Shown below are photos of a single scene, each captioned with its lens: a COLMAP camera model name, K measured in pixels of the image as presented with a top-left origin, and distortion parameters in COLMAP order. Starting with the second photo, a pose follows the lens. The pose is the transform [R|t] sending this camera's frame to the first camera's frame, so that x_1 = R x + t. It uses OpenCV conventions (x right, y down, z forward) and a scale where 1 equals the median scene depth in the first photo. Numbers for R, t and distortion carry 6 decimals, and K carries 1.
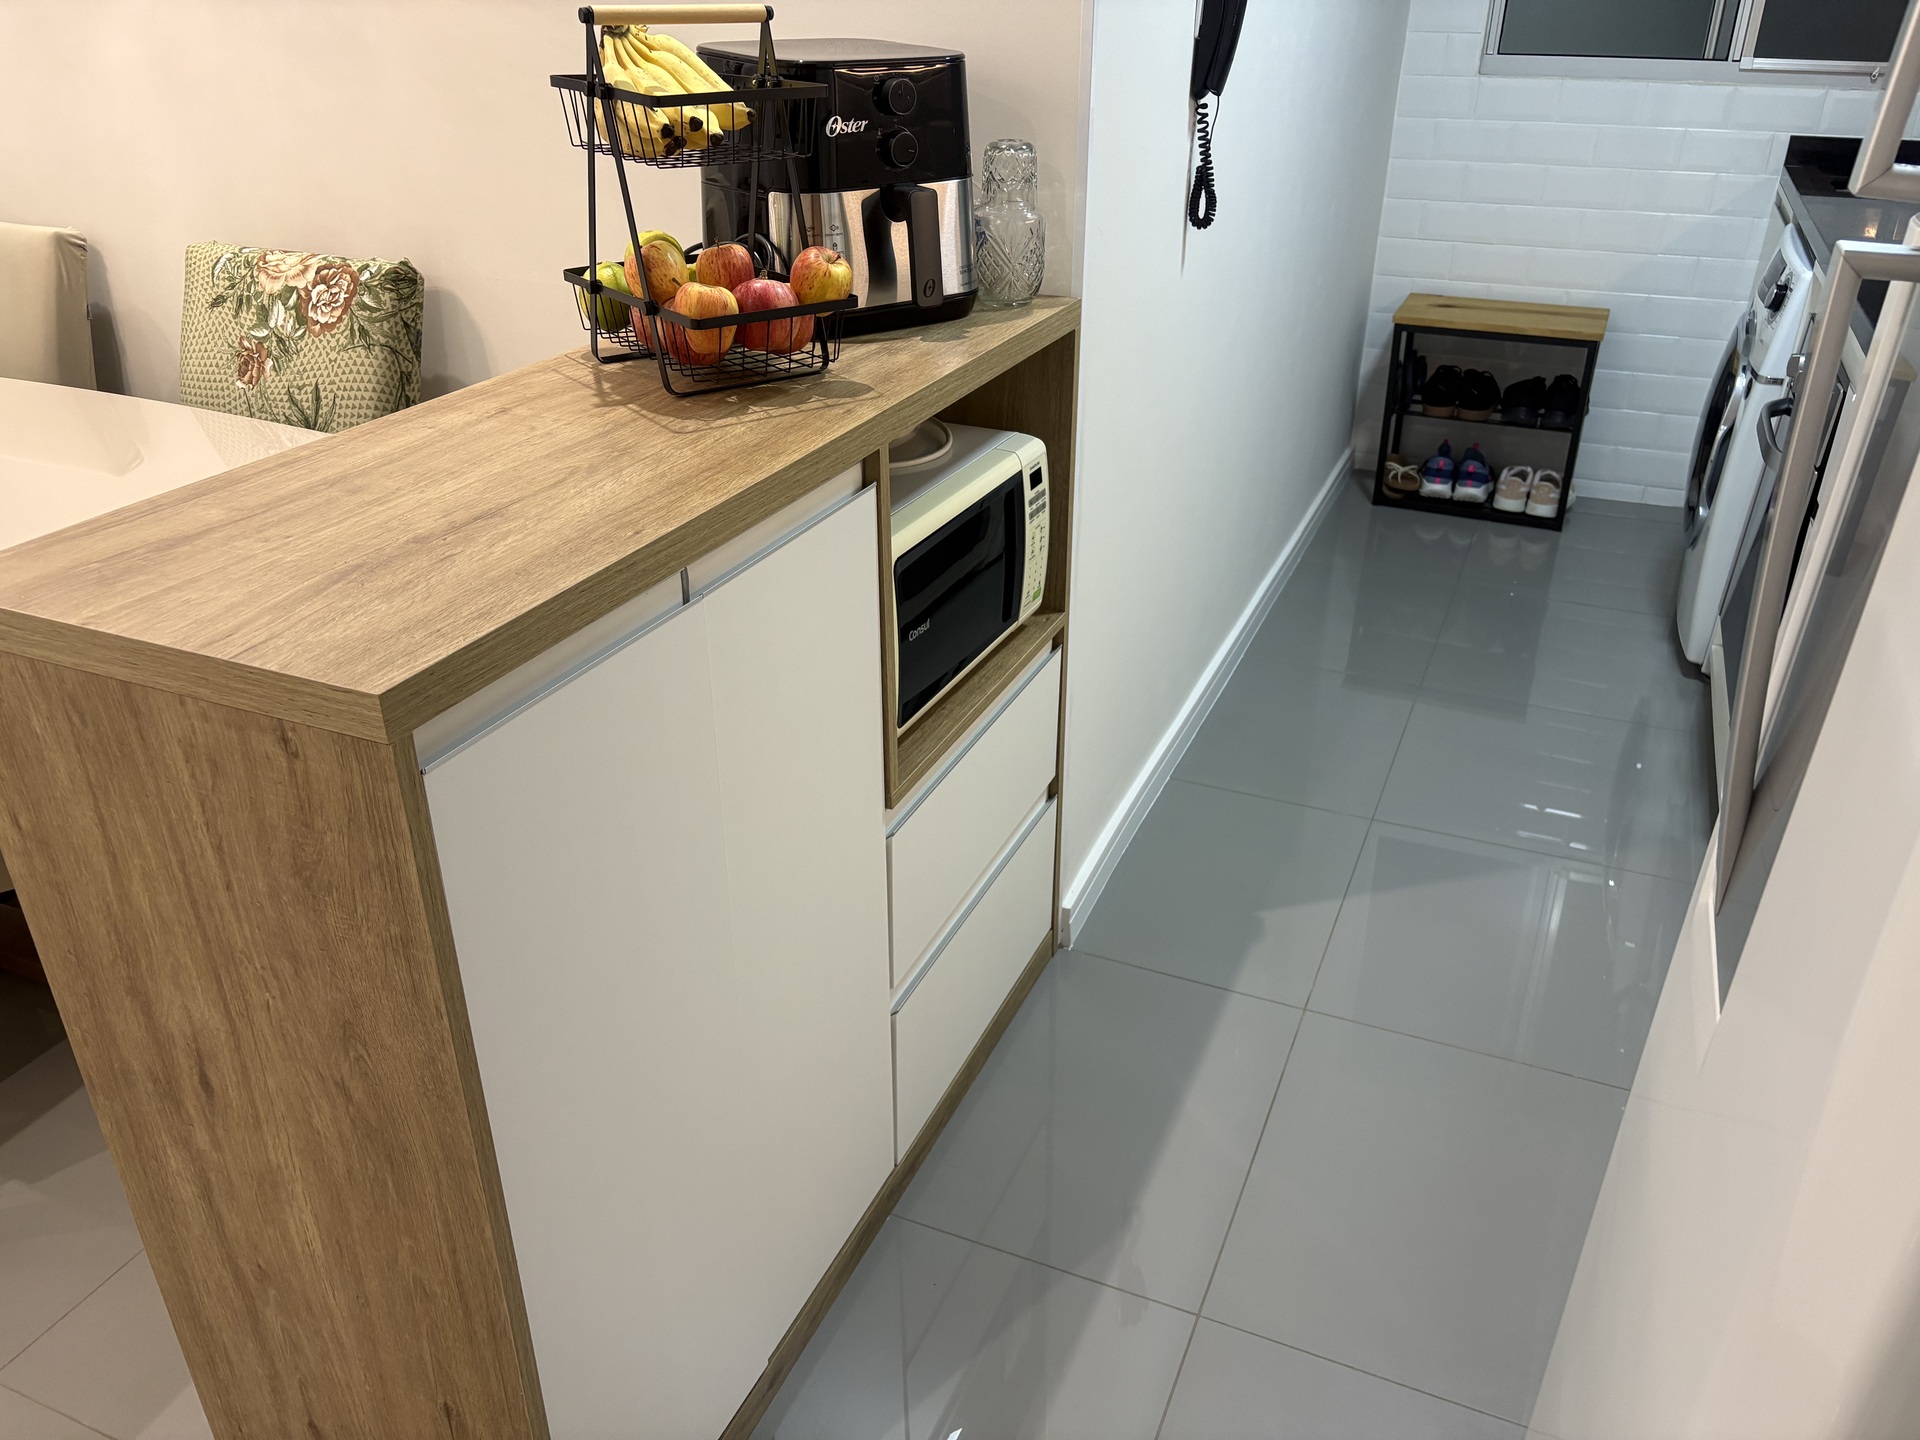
lens RADIAL K [[1449.0, 0, 960.7], [0, 1449.0, 724.7], [0, 0, 1]] dist [0.048832, -0.050783]
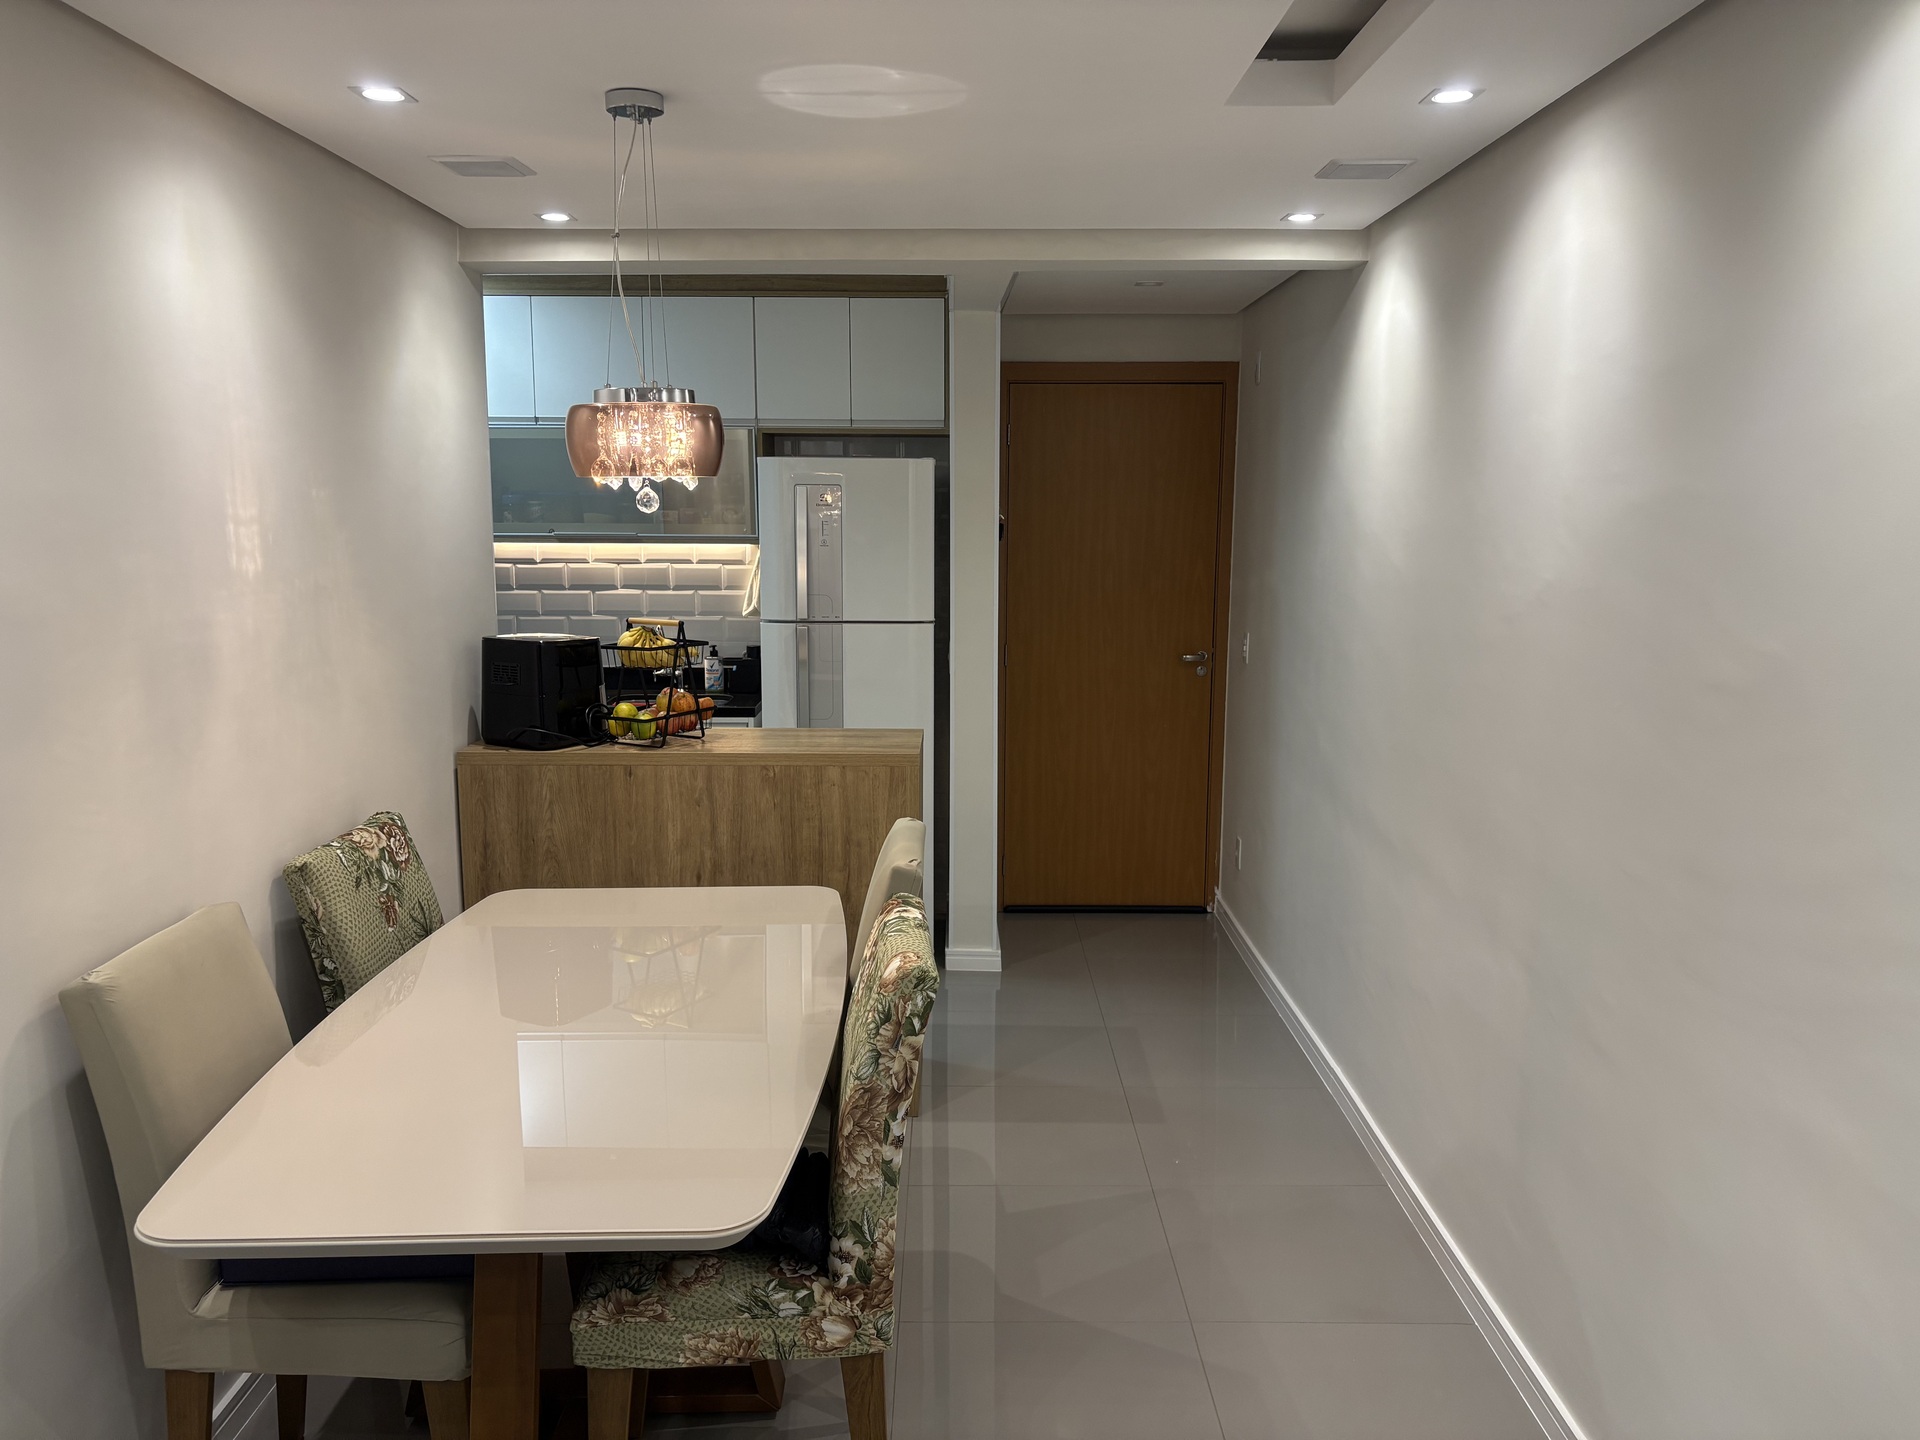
lens RADIAL K [[1449.0, 0, 957.0], [0, 1449.0, 703.5], [0, 0, 1]] dist [0.048832, -0.050783]
pose [[-0.405099, -0.134066, 0.904390, -2.458738], [0.418088, 0.852540, 0.313652, -0.799684], [-0.813079, 0.505175, -0.289312, 1.139050]]
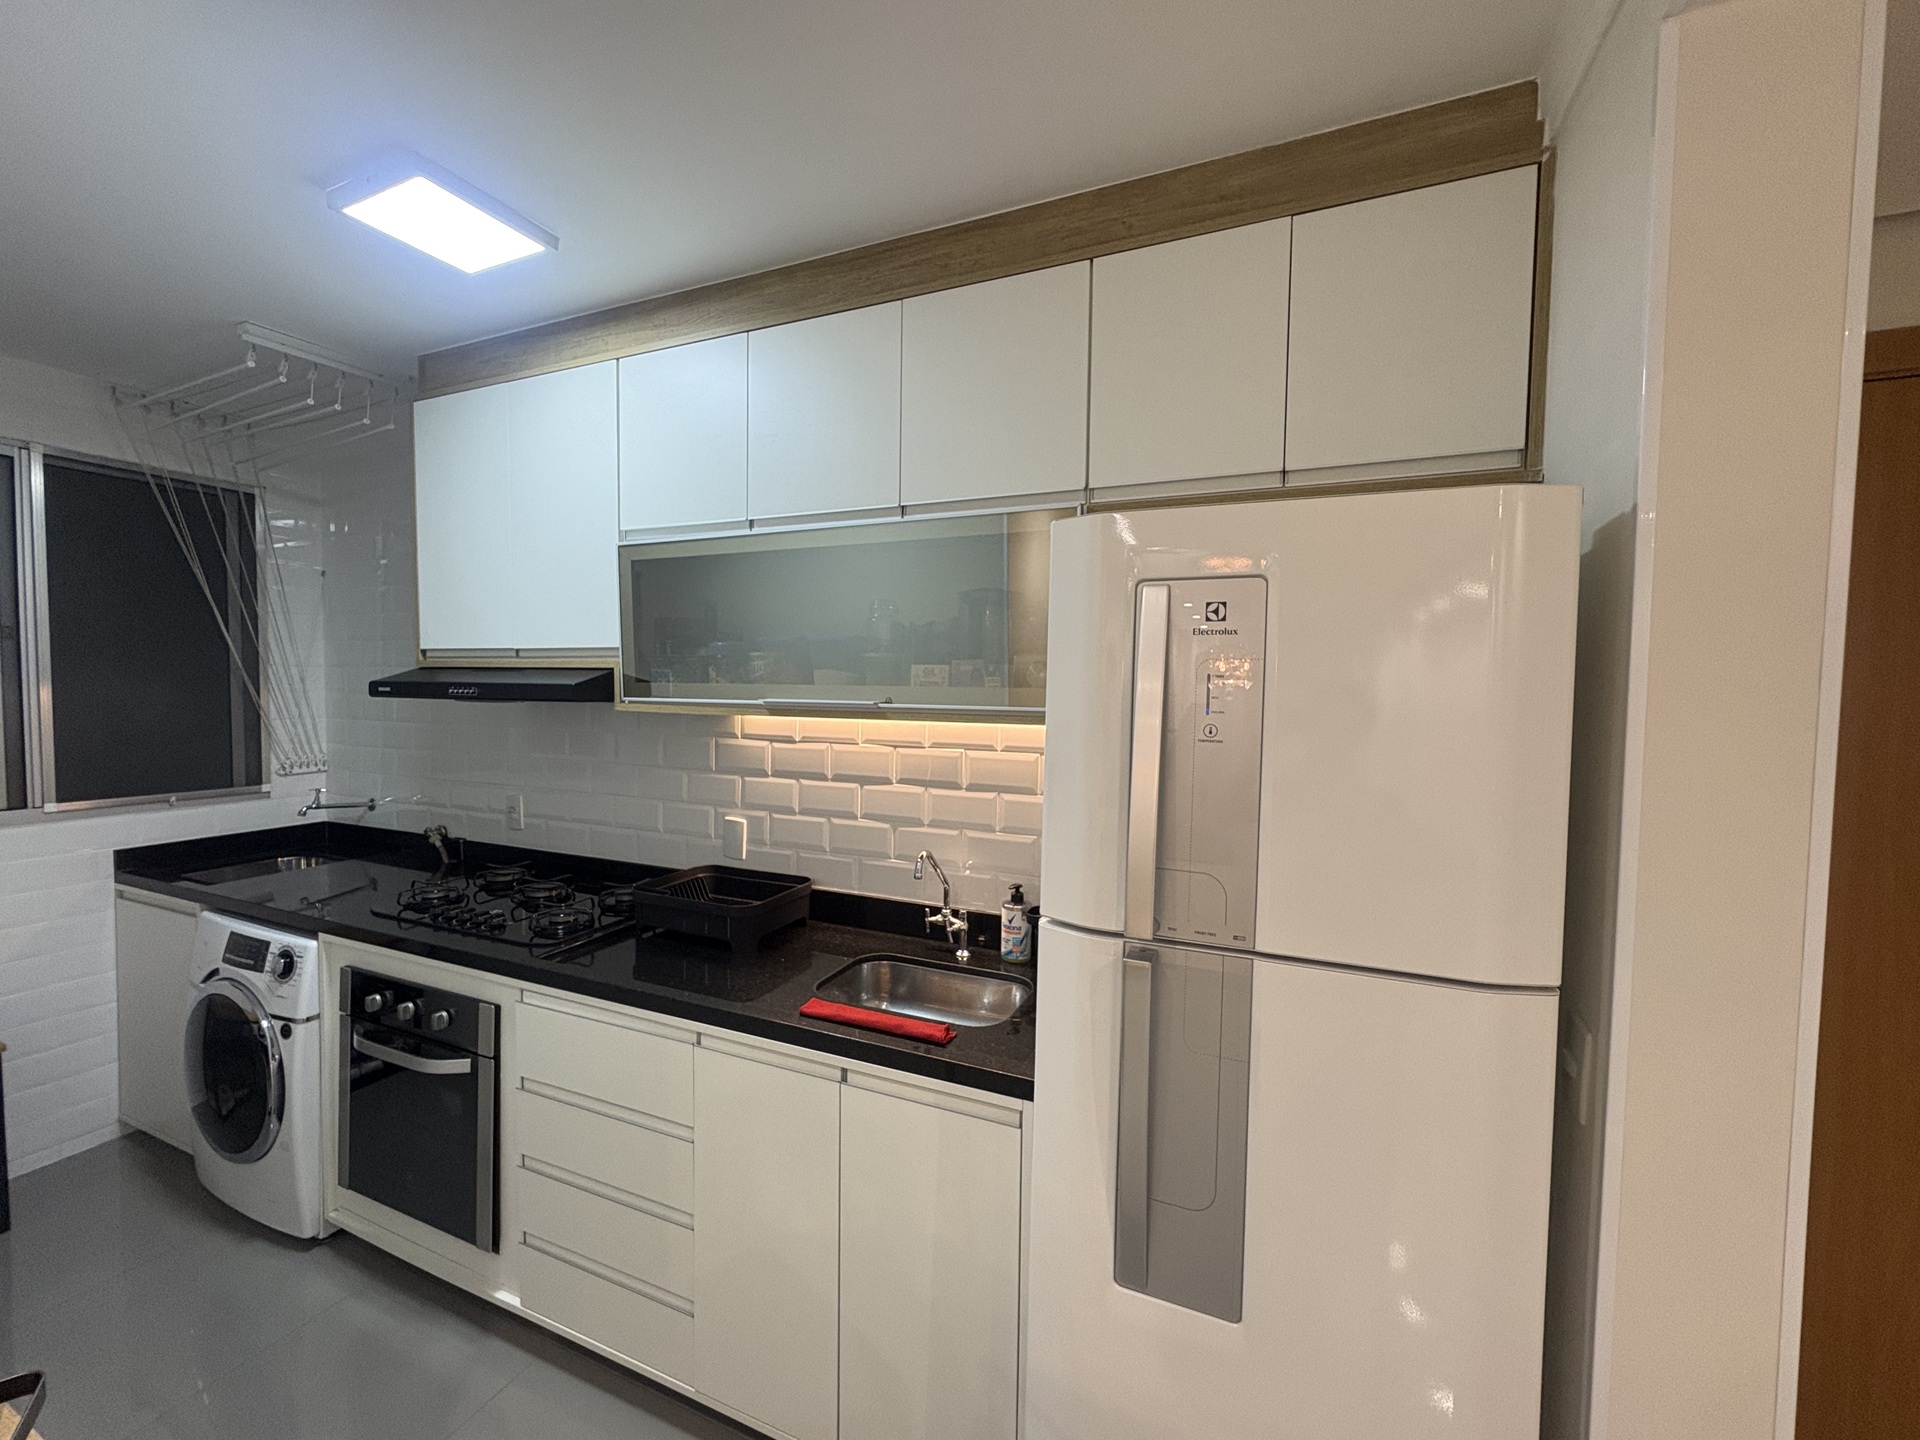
lens RADIAL K [[764.4, 0, 955.3], [0, 764.4, 718.4], [0, 0, 1]] dist [0.002042, -0.001222]
pose [[0.000465, -0.046043, 0.998939, -0.252798], [0.448829, 0.892679, 0.040936, -0.394276], [-0.893617, 0.448334, 0.021081, 0.505807]]
